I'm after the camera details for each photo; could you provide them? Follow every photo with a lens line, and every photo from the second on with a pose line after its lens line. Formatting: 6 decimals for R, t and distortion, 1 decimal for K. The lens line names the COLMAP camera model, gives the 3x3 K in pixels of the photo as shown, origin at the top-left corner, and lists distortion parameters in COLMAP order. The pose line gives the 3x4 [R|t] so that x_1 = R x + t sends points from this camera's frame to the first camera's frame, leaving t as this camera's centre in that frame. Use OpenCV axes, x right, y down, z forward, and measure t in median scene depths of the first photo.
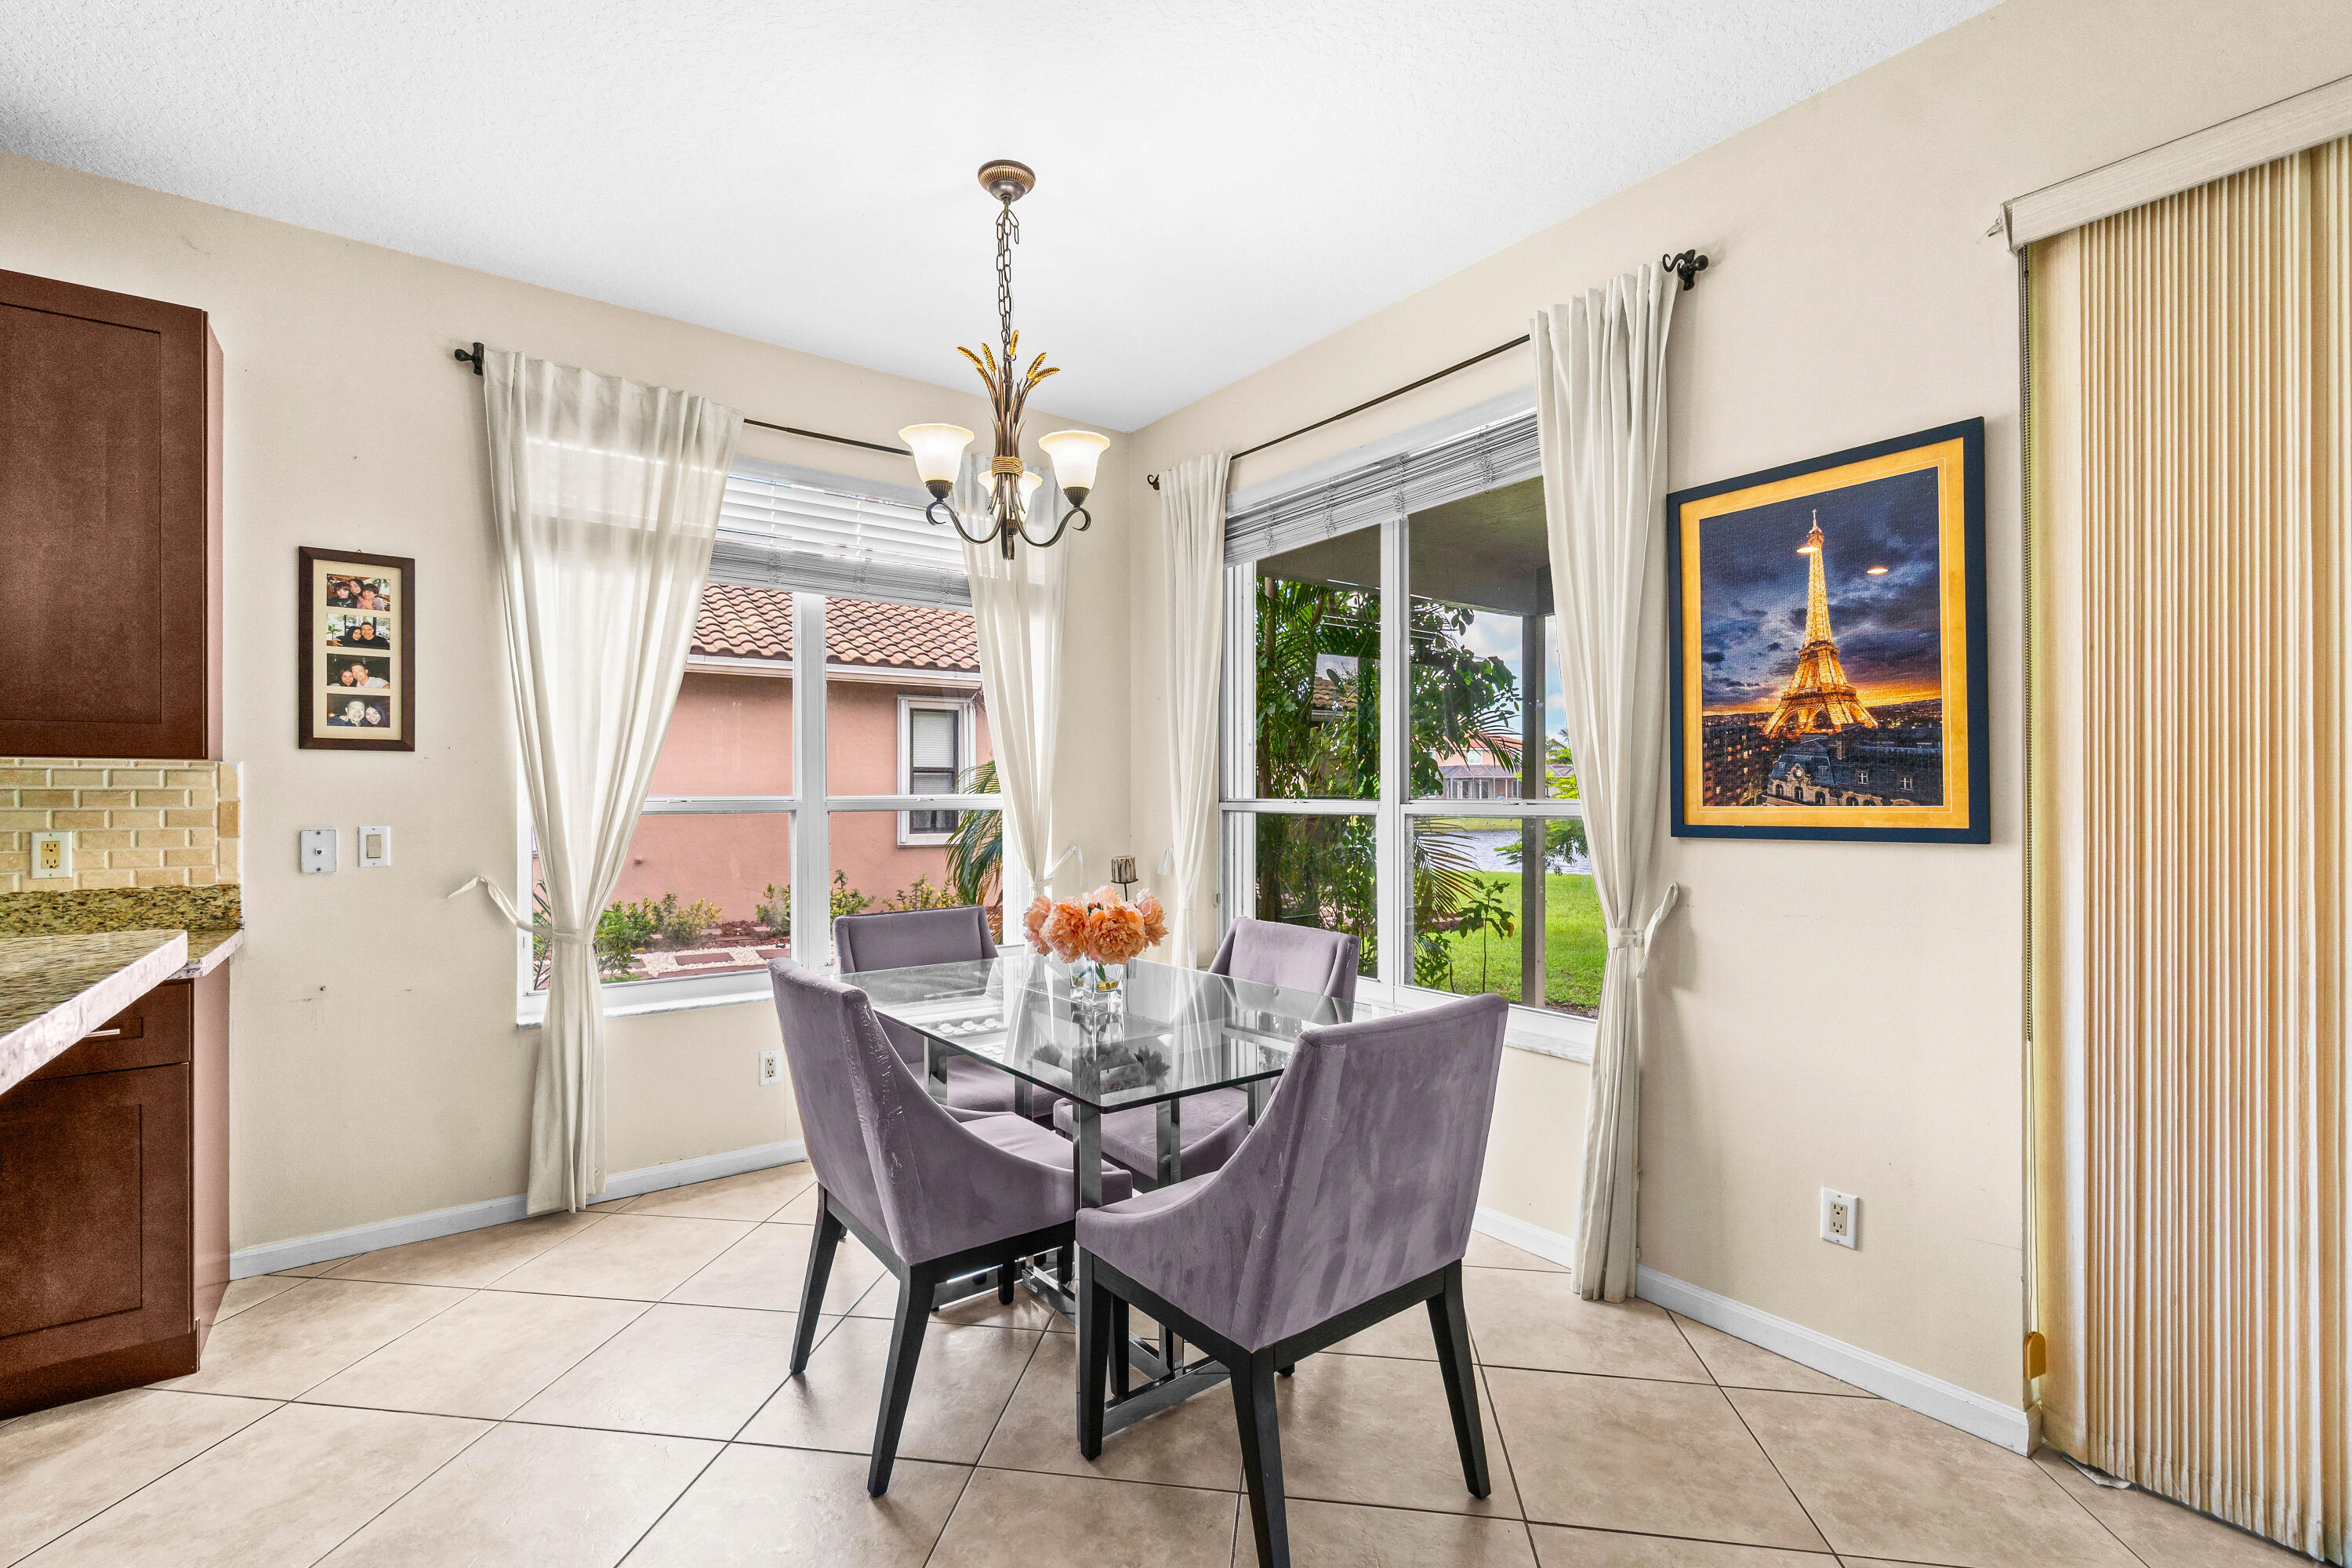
lens RADIAL K [[1069.2, 0, 1159.0], [0, 1069.2, 791.0], [0, 0, 1]] dist [-0.003495, -0.000149]
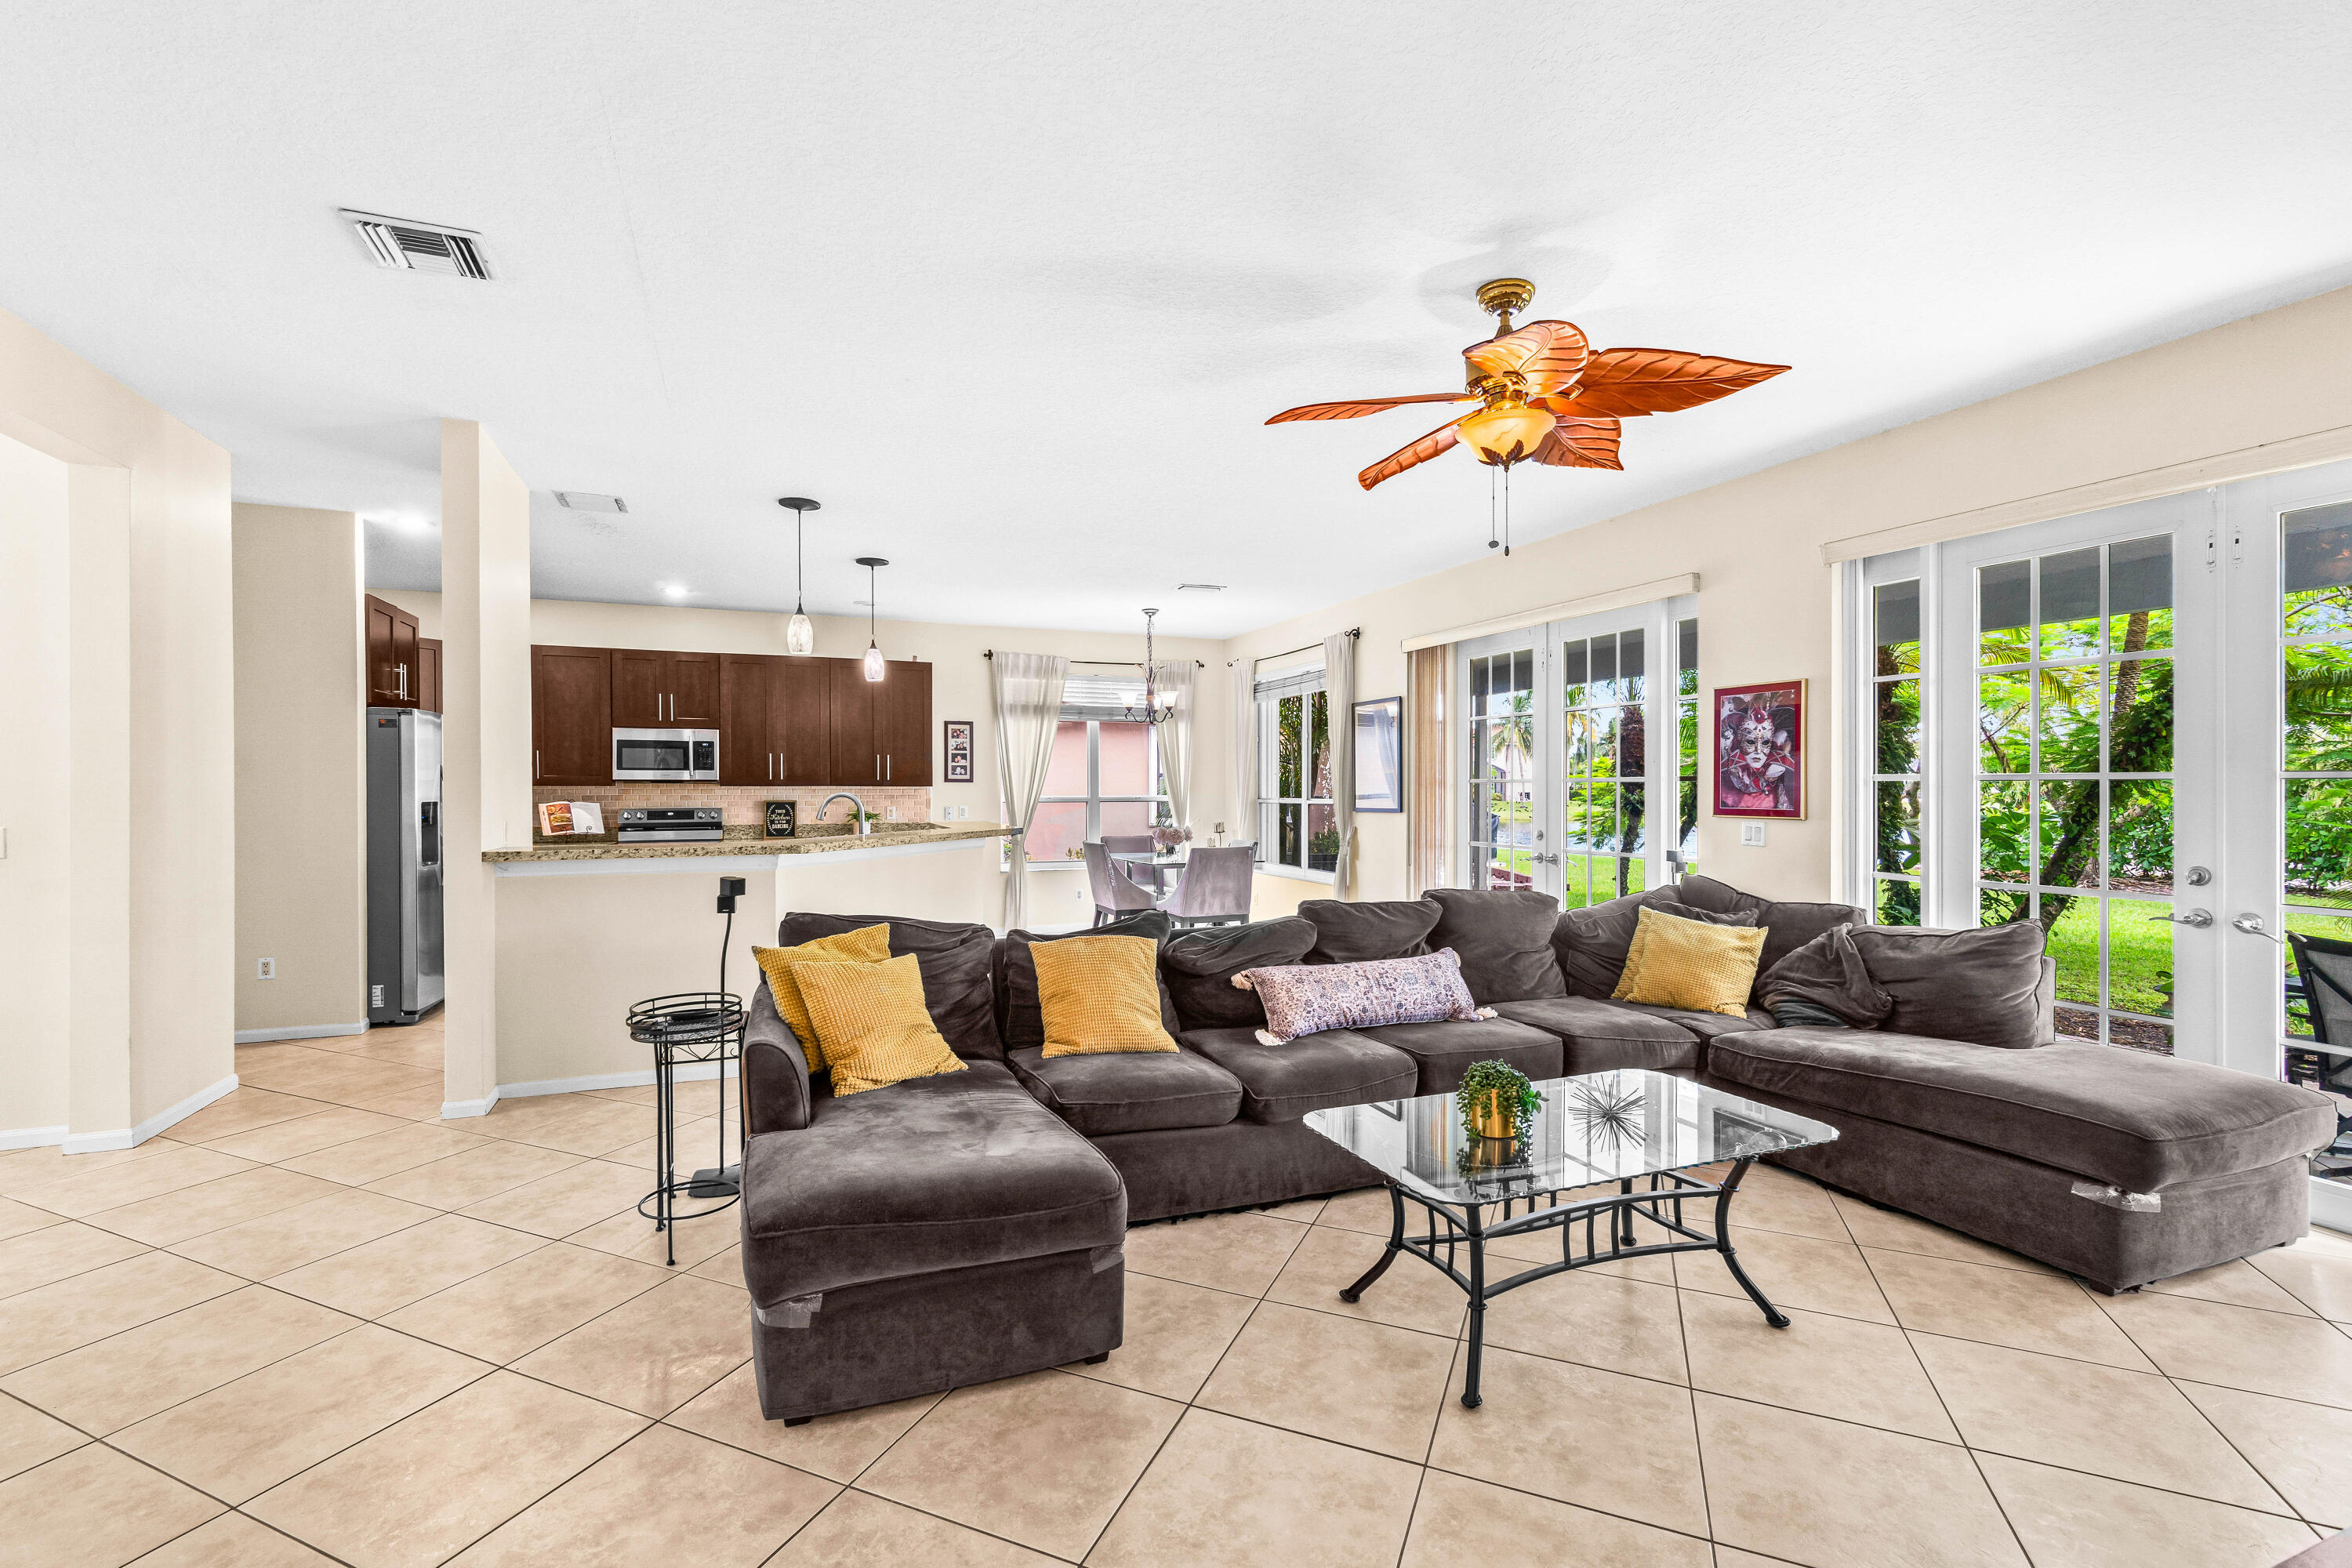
lens RADIAL K [[1069.2, 0, 1179.4], [0, 1069.2, 787.1], [0, 0, 1]] dist [-0.003495, -0.000149]
pose [[0.972567, 0.003021, -0.232603, 0.634879], [-0.001617, 0.999979, 0.006227, -0.045248], [0.232617, -0.005680, 0.972552, -1.950857]]
